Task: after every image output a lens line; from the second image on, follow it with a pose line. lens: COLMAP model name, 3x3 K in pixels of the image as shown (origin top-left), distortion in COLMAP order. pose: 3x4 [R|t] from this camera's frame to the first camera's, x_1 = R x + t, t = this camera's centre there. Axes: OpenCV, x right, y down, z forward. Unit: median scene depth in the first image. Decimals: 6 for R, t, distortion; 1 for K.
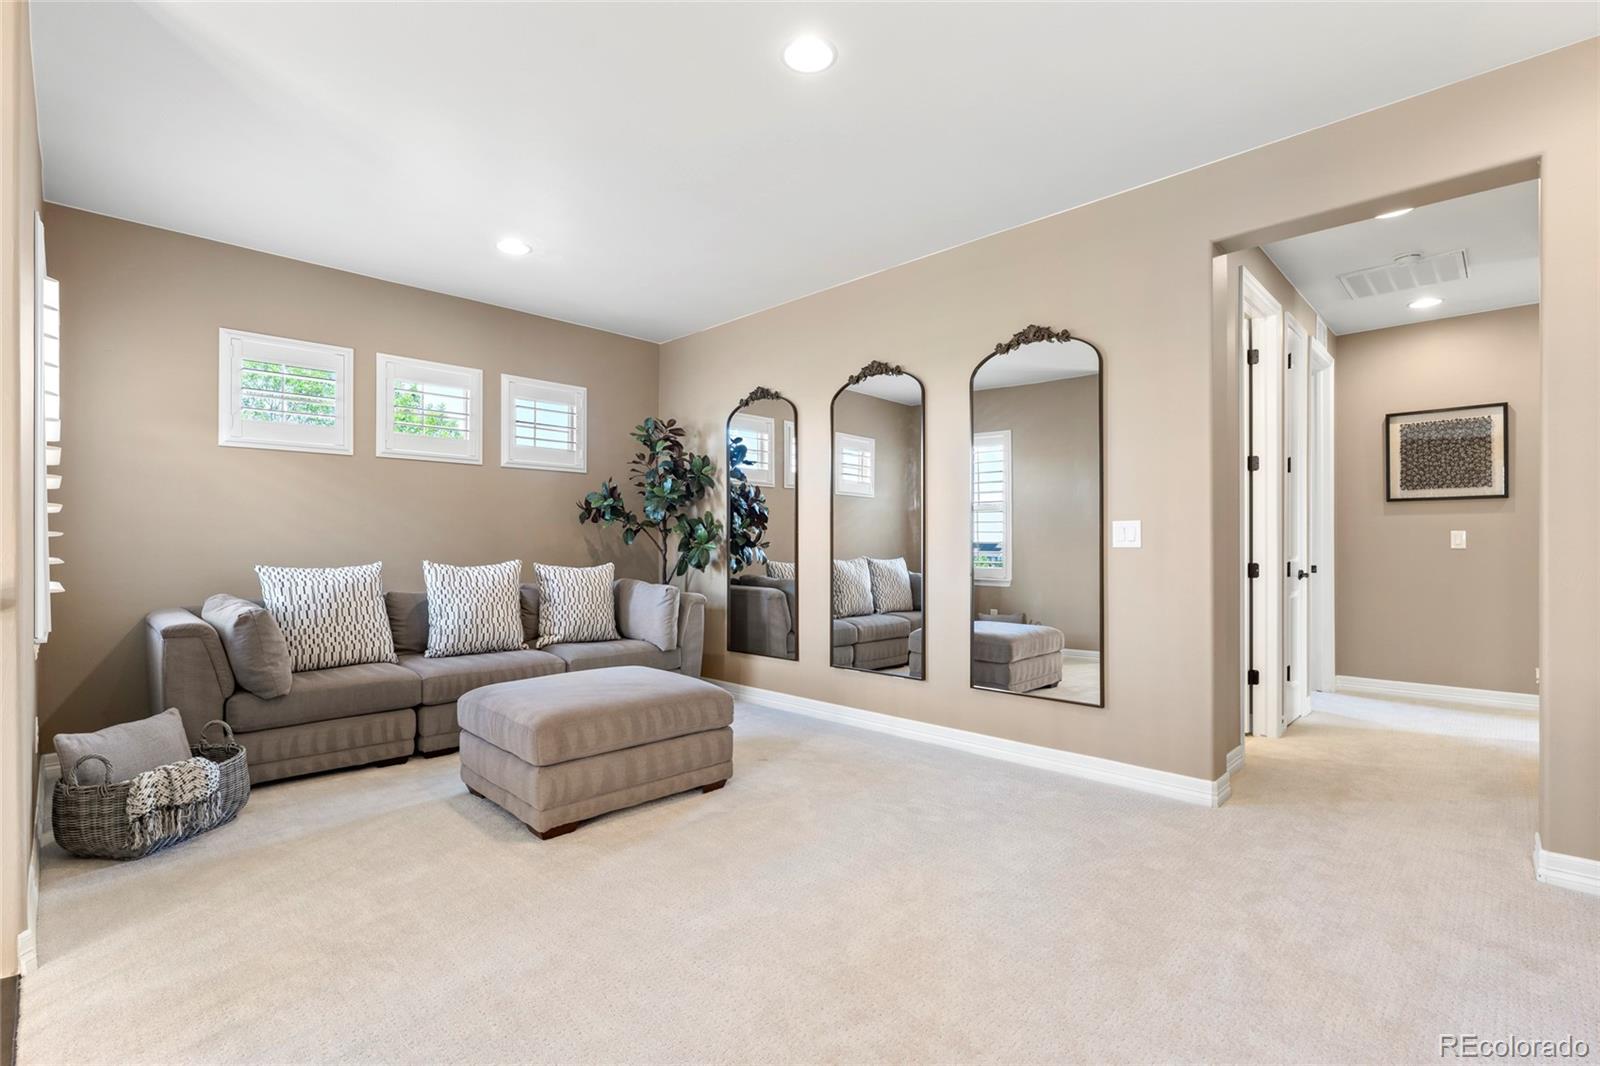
lens RADIAL K [[720.7, 0, 800.0], [0, 720.7, 533.0], [0, 0, 1]] dist [0.000946, -0.000057]
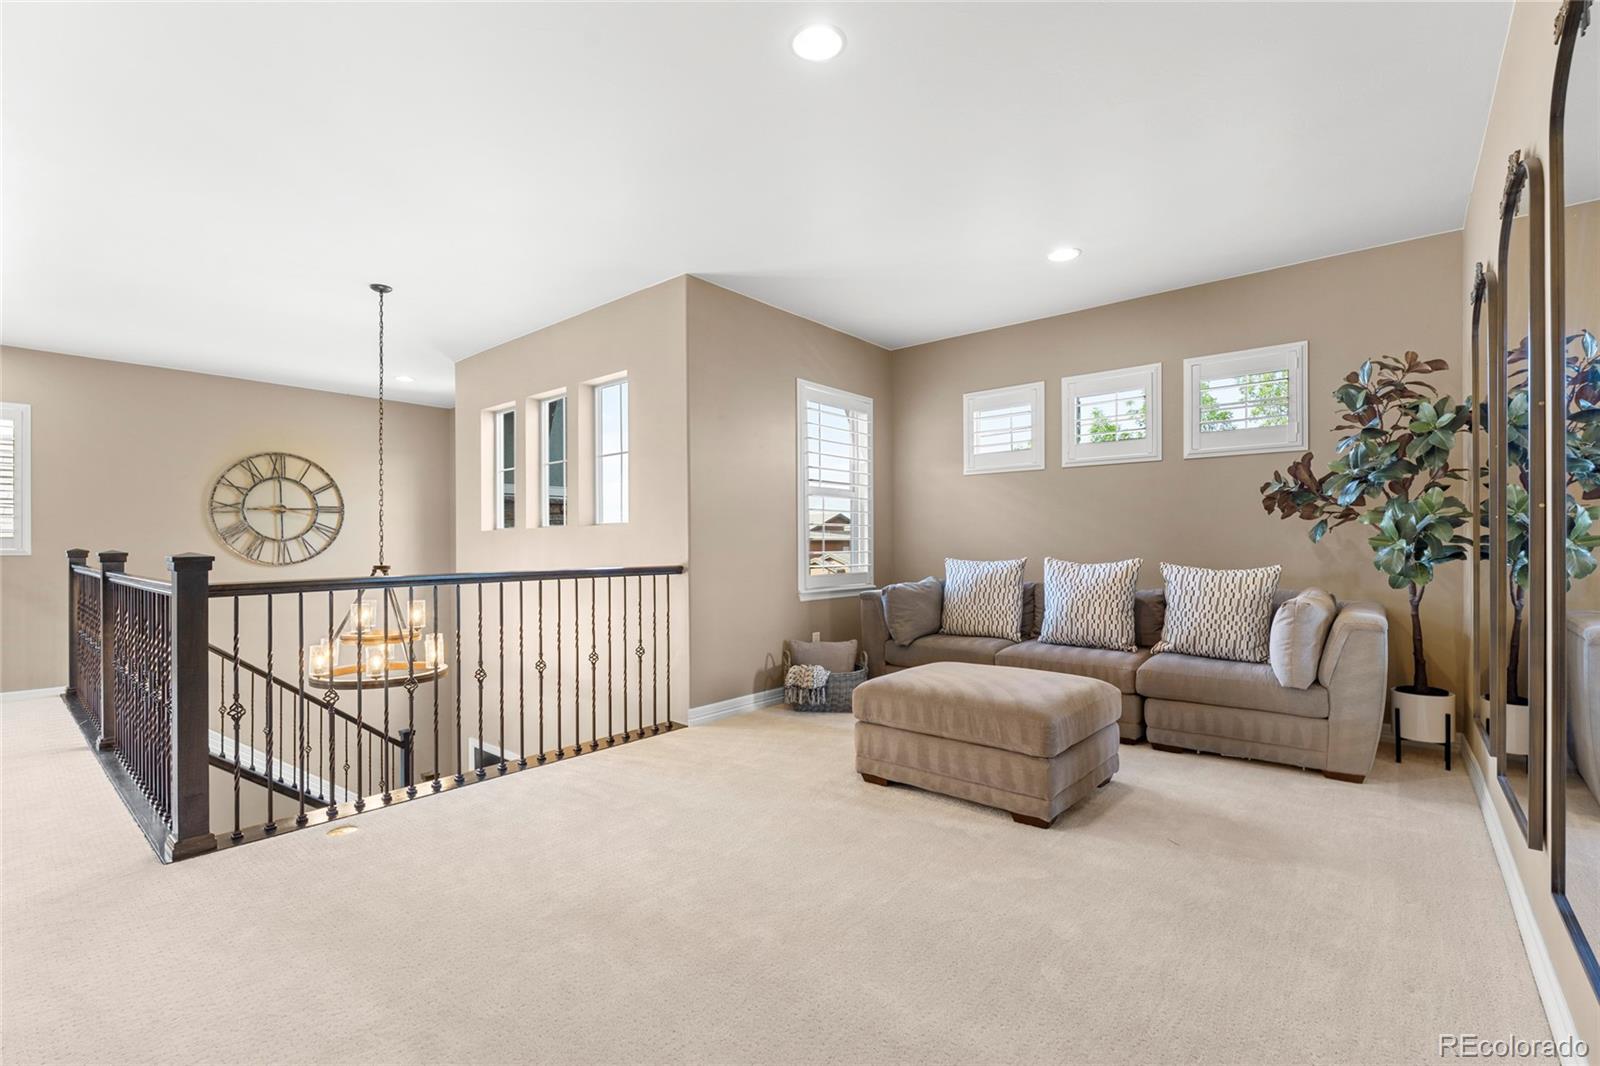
lens RADIAL K [[713.2, 0, 799.2], [0, 713.2, 540.8], [0, 0, 1]] dist [-0.000966, -0.000035]
pose [[0.079171, -0.003854, -0.996854, 0.601747], [0.023163, 0.999730, -0.002025, 0.005699], [0.996592, -0.022930, 0.079238, 0.549548]]
